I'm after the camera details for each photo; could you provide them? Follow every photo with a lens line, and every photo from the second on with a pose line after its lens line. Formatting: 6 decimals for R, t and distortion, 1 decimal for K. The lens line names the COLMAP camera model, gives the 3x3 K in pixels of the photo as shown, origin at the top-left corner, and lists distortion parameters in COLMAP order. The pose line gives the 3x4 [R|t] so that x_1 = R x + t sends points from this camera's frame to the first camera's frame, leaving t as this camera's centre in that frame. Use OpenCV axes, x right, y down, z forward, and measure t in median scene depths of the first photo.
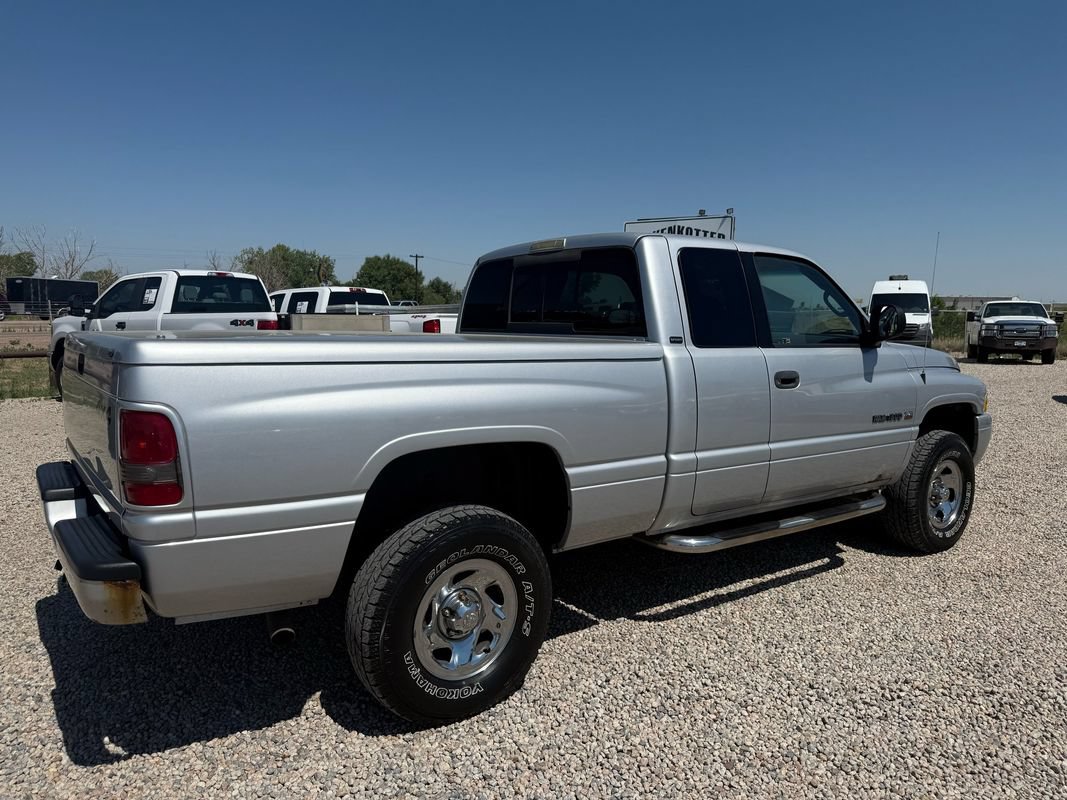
lens RADIAL K [[760.4, 0, 535.2], [0, 760.4, 415.5], [0, 0, 1]] dist [0.037300, -0.042953]
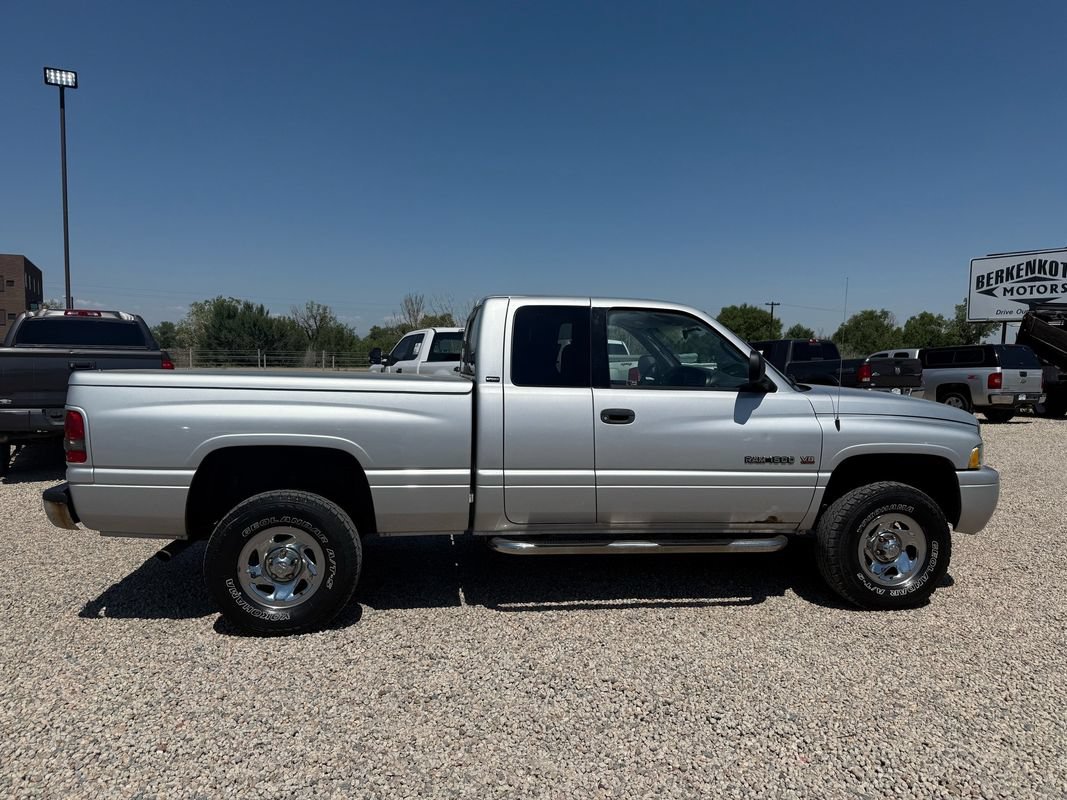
lens RADIAL K [[760.4, 0, 538.8], [0, 760.4, 405.4], [0, 0, 1]] dist [0.037300, -0.042953]
pose [[0.886558, 0.025191, -0.461932, 0.801356], [-0.060283, 0.996293, -0.061365, 0.014832], [0.458674, 0.082250, 0.884790, -0.075268]]
